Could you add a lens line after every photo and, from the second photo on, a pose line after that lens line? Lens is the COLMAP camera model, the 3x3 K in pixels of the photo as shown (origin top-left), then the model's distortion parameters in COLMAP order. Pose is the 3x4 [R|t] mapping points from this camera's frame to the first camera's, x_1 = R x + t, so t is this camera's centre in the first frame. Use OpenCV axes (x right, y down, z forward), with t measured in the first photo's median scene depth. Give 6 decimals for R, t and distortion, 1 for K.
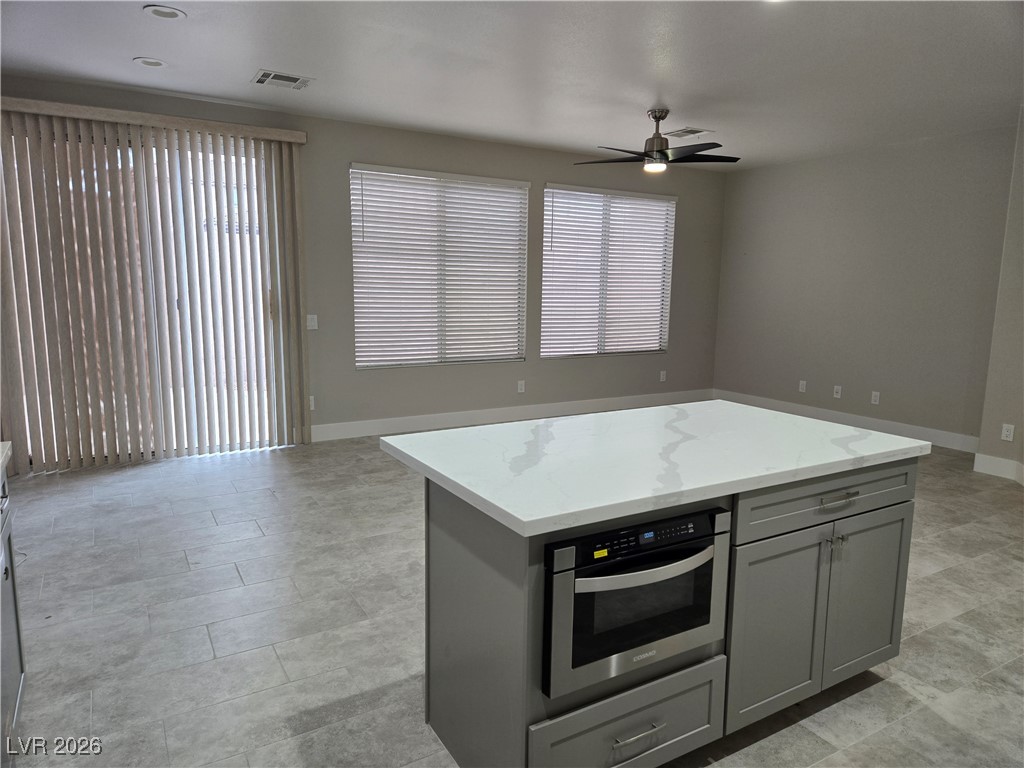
lens RADIAL K [[683.3, 0, 517.6], [0, 683.3, 383.1], [0, 0, 1]] dist [0.081407, -0.072287]
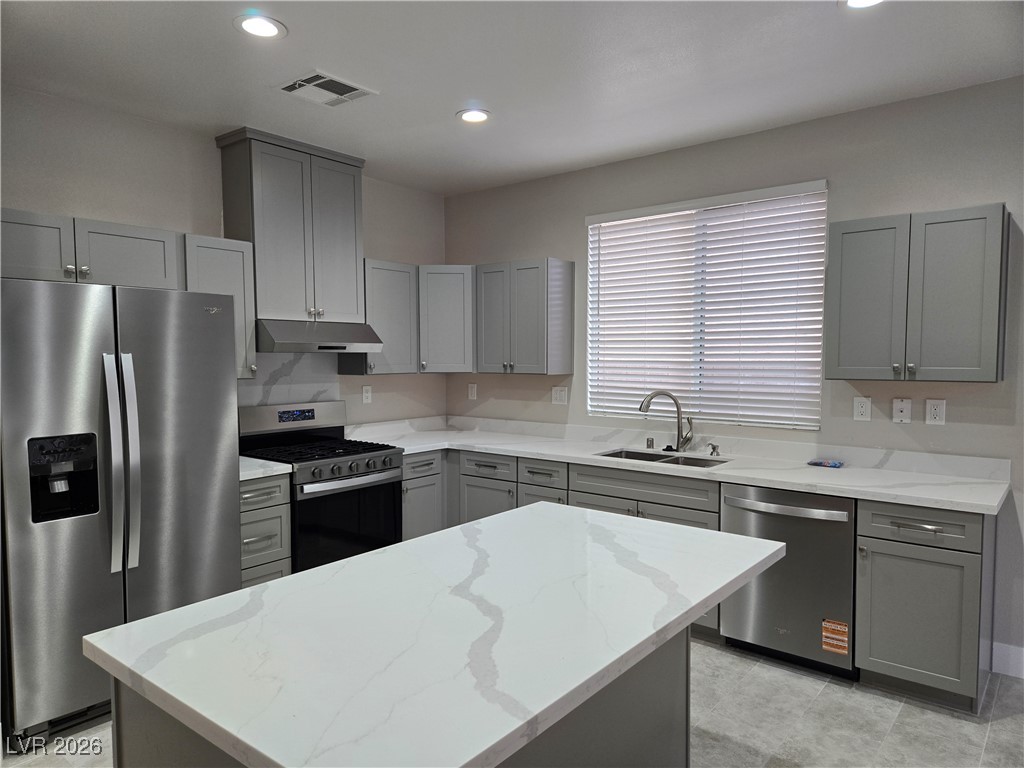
lens RADIAL K [[674.8, 0, 512.3], [0, 674.8, 397.9], [0, 0, 1]] dist [0.079473, -0.060608]
pose [[-0.940191, 0.009233, -0.340523, 0.250736], [-0.062090, 0.978242, 0.197957, -0.149390], [0.334942, 0.207261, -0.919161, 0.932232]]
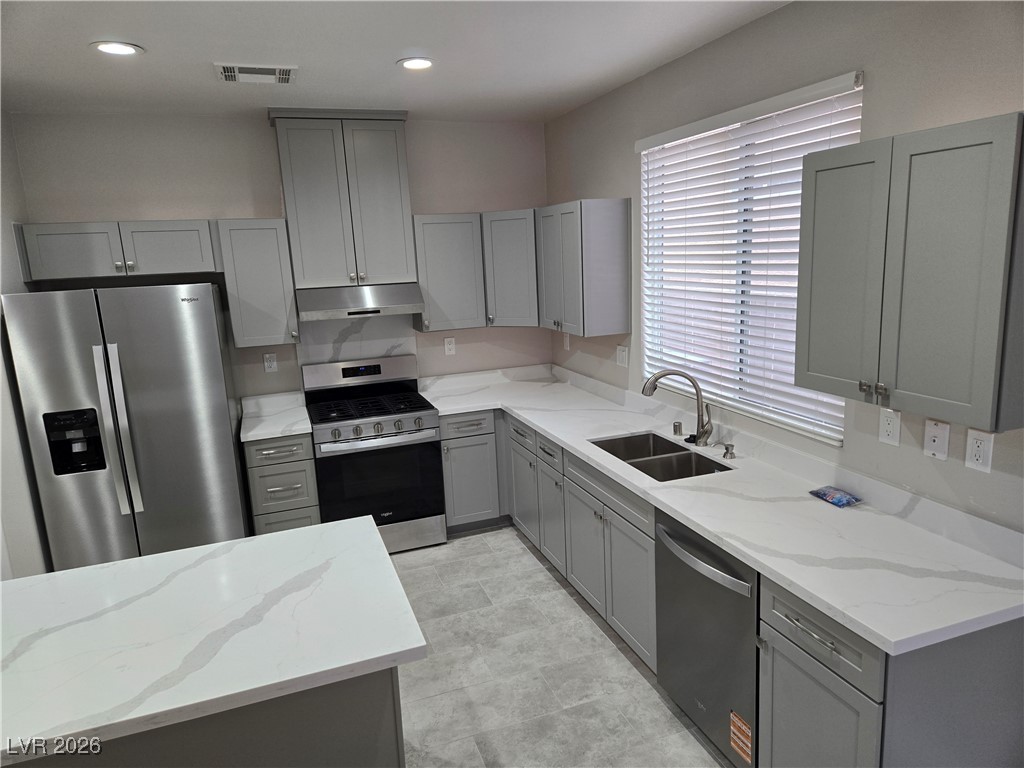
lens RADIAL K [[676.5, 0, 519.5], [0, 676.5, 389.4], [0, 0, 1]] dist [0.084163, -0.080700]
pose [[-0.981774, -0.007644, 0.189900, -0.243405], [0.059563, 0.936476, 0.345636, -0.237474], [-0.180479, 0.350647, -0.918953, 0.868745]]
